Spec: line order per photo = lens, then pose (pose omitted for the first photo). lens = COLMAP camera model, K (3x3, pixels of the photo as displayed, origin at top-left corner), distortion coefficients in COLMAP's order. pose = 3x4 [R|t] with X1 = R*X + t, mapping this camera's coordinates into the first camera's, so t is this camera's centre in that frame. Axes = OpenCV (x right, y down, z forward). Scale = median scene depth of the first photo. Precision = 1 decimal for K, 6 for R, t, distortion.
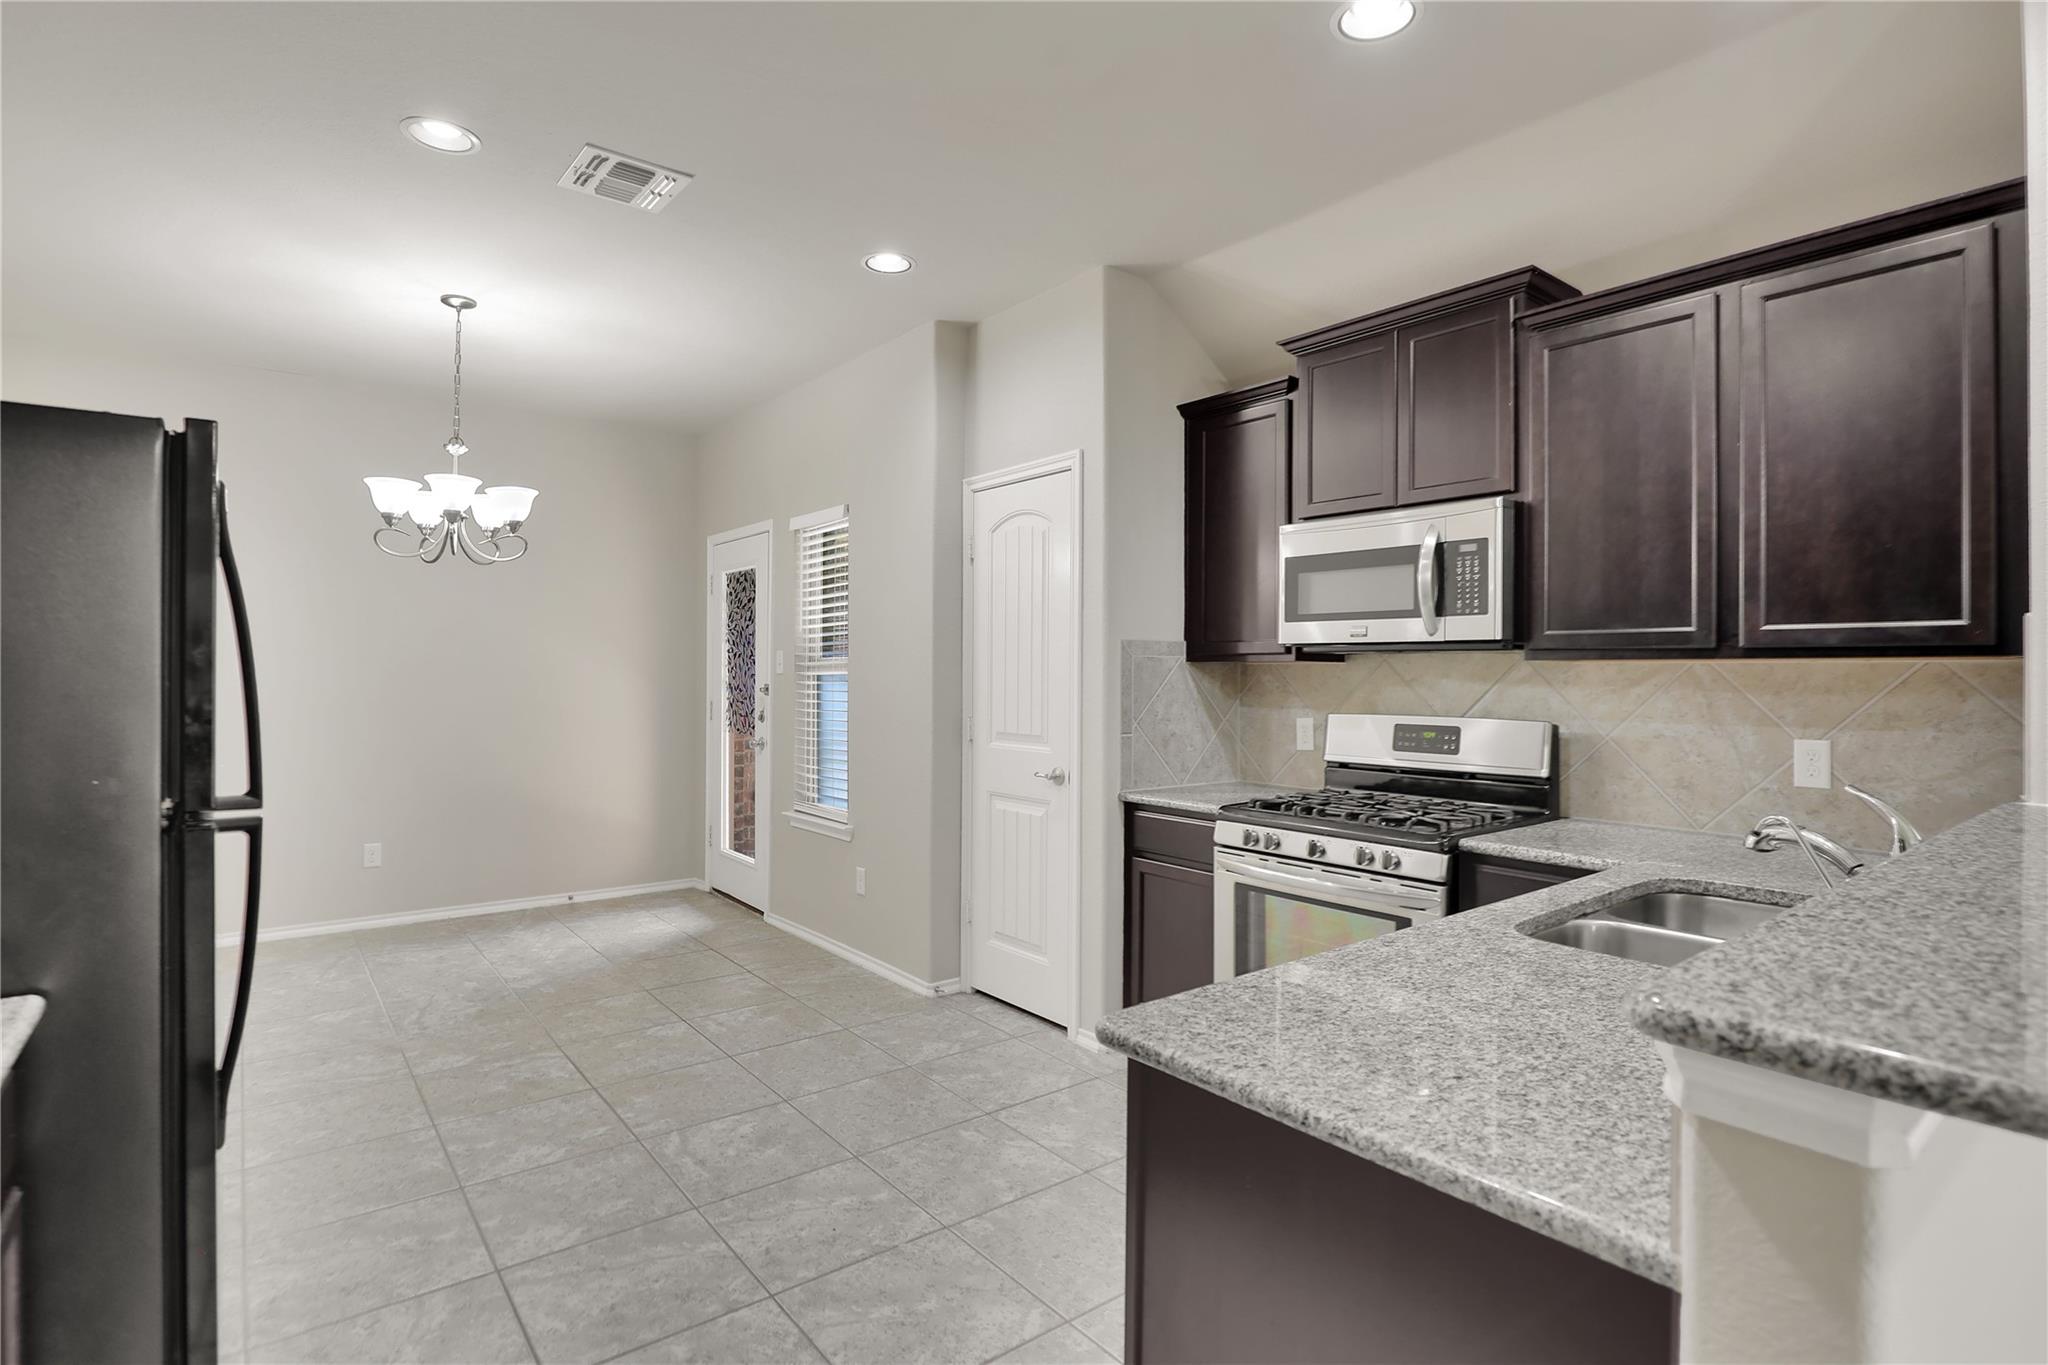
lens RADIAL K [[993.0, 0, 1023.6], [0, 993.0, 674.9], [0, 0, 1]] dist [-0.016956, 0.001058]
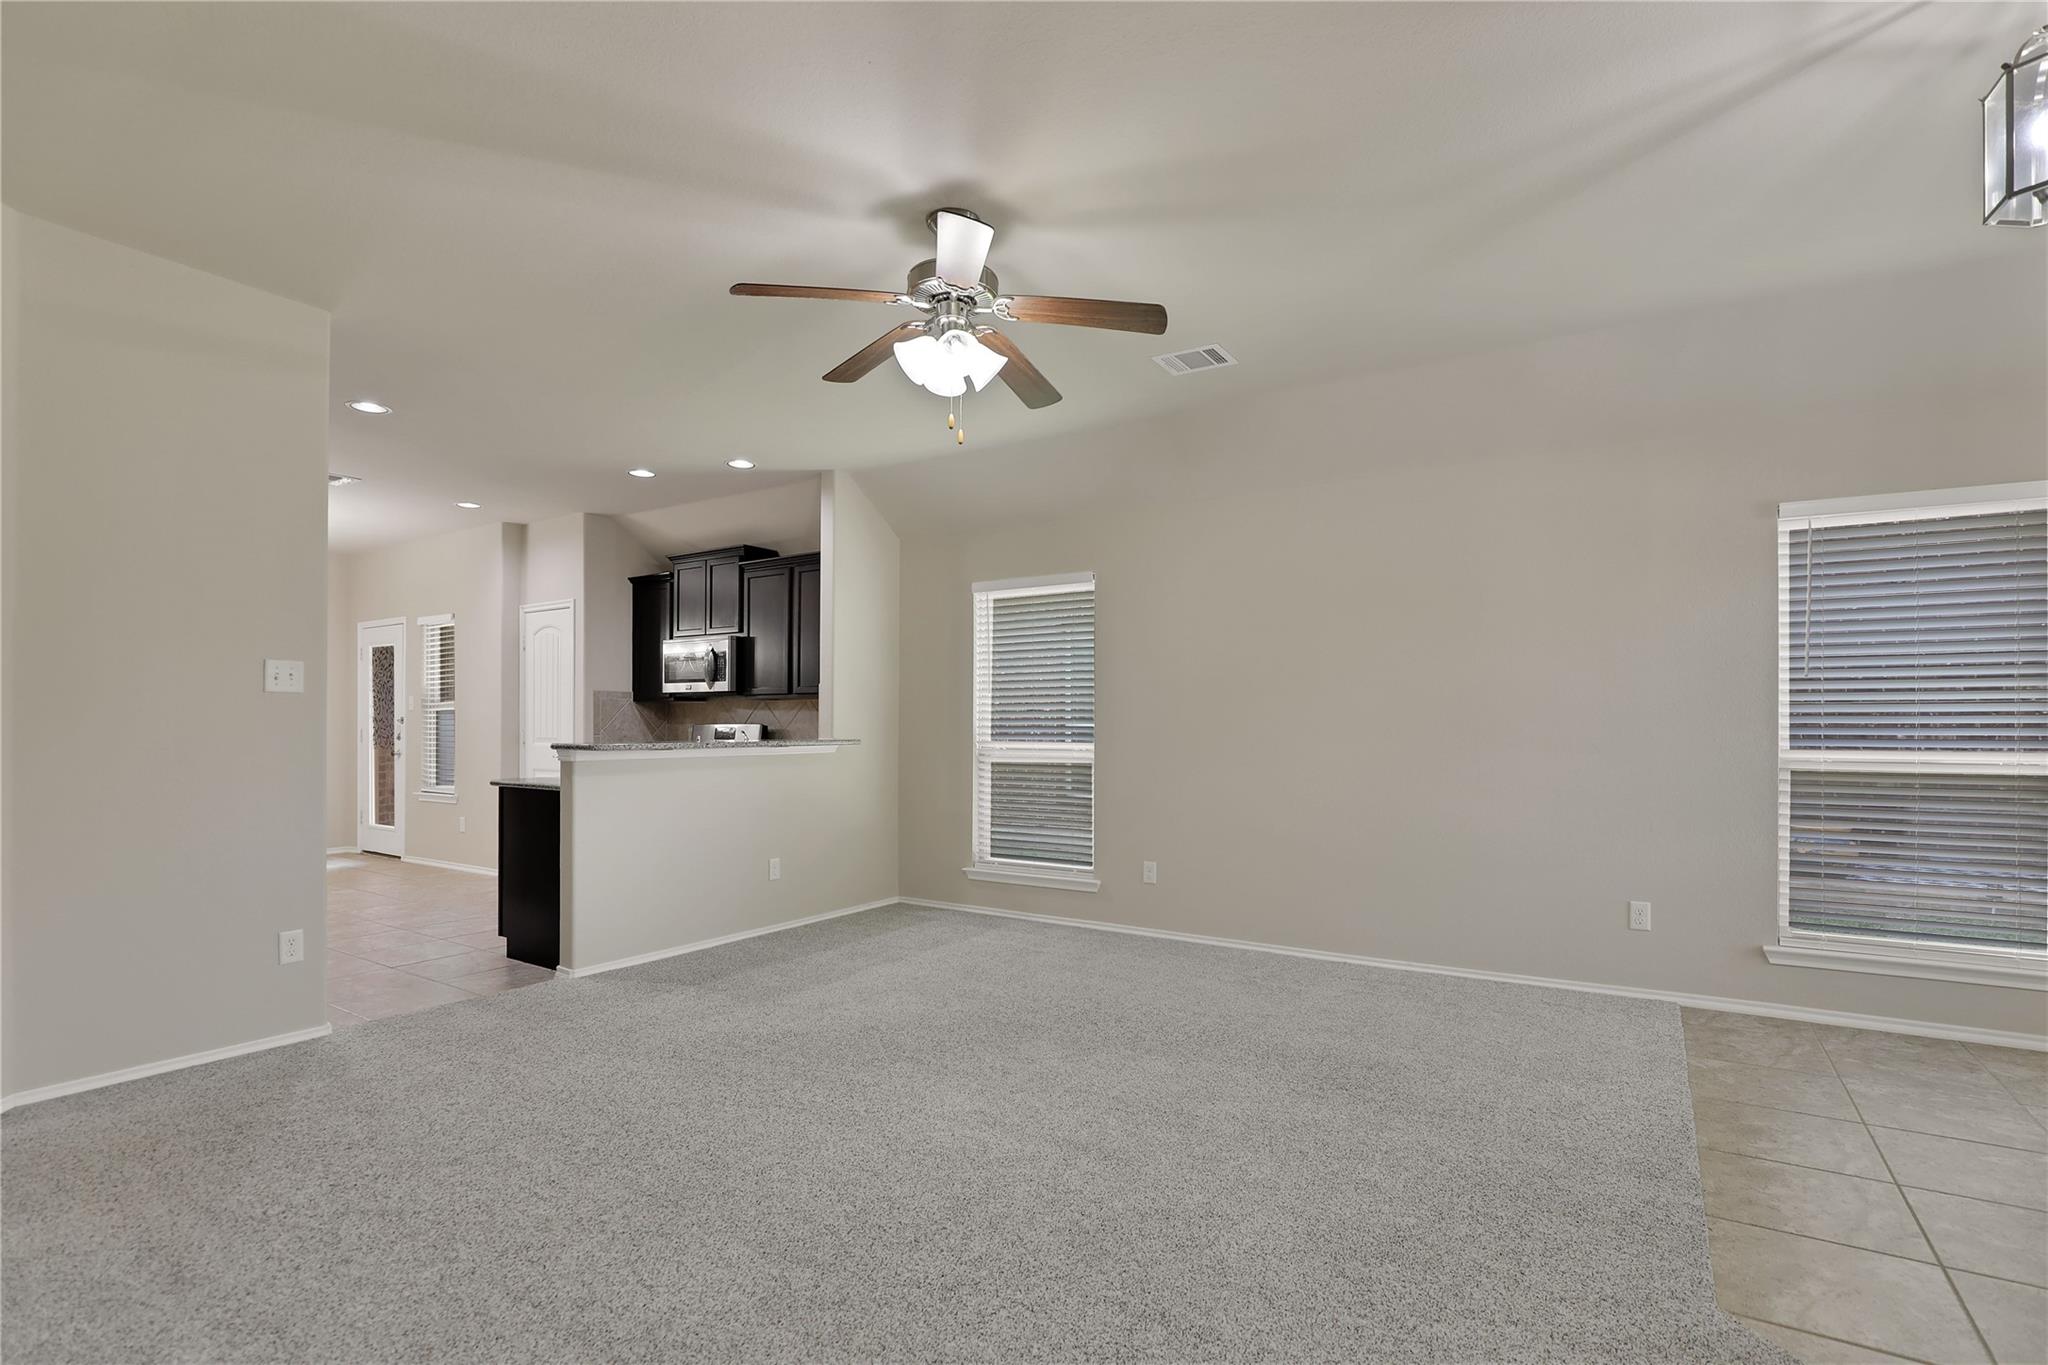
lens RADIAL K [[993.0, 0, 1017.2], [0, 993.0, 719.1], [0, 0, 1]] dist [-0.016956, 0.001058]
pose [[0.952971, -0.007647, 0.302966, 0.230117], [0.008326, 0.999965, -0.000947, 0.024506], [-0.302948, 0.003425, 0.953001, -0.920104]]
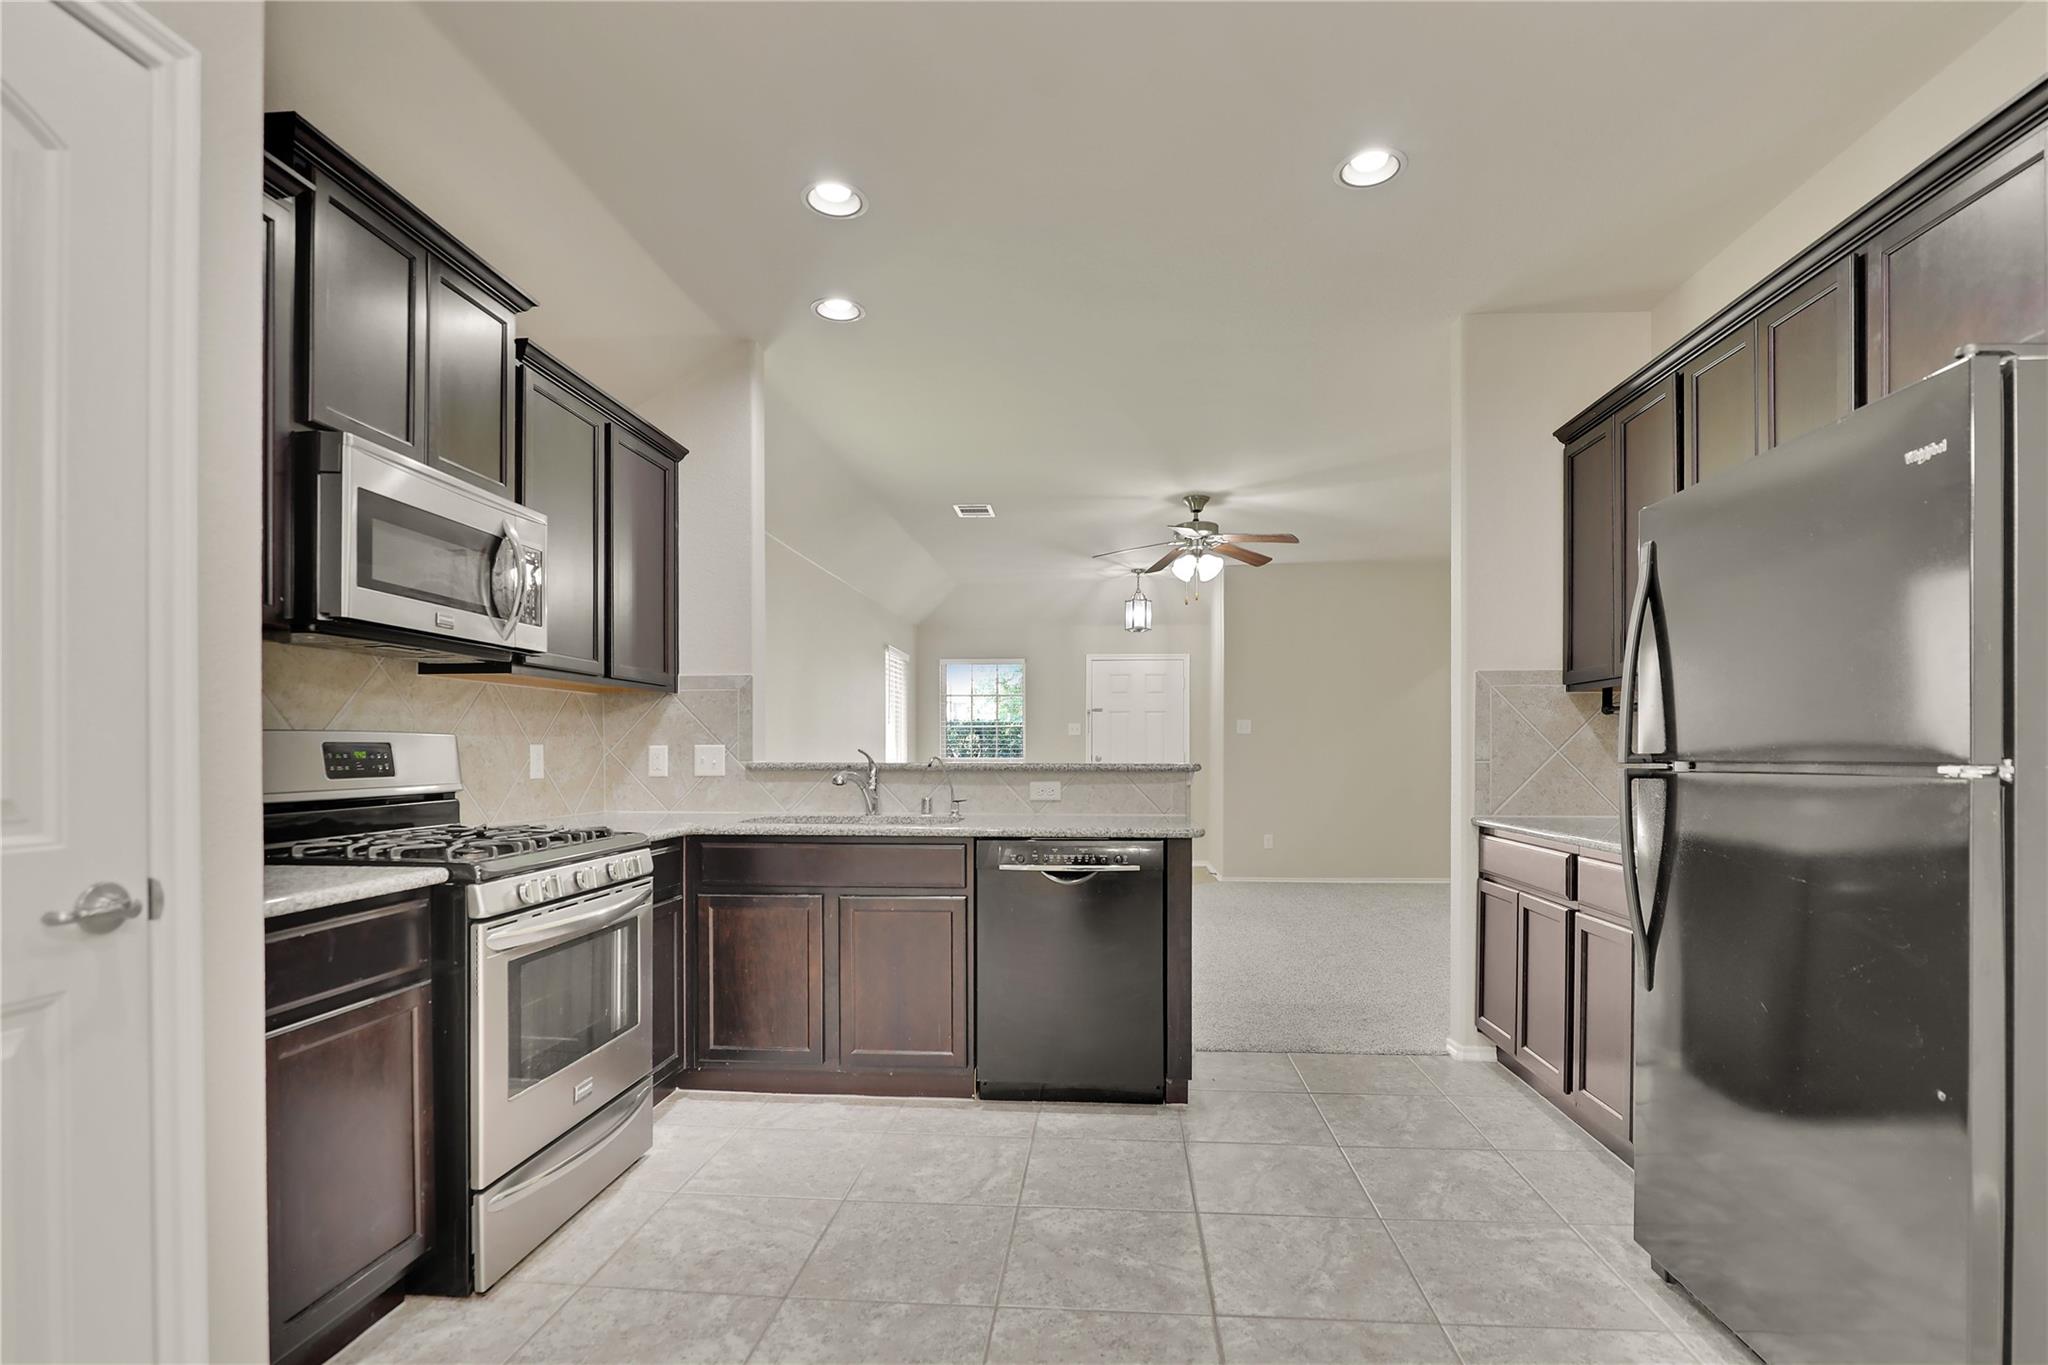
lens RADIAL K [[993.0, 0, 1040.9], [0, 993.0, 750.1], [0, 0, 1]] dist [-0.016956, 0.001058]
pose [[-0.735889, -0.003077, 0.677095, -0.343887], [0.000636, 0.999986, 0.005235, 0.035262], [-0.677101, 0.004283, -0.735877, 0.803273]]
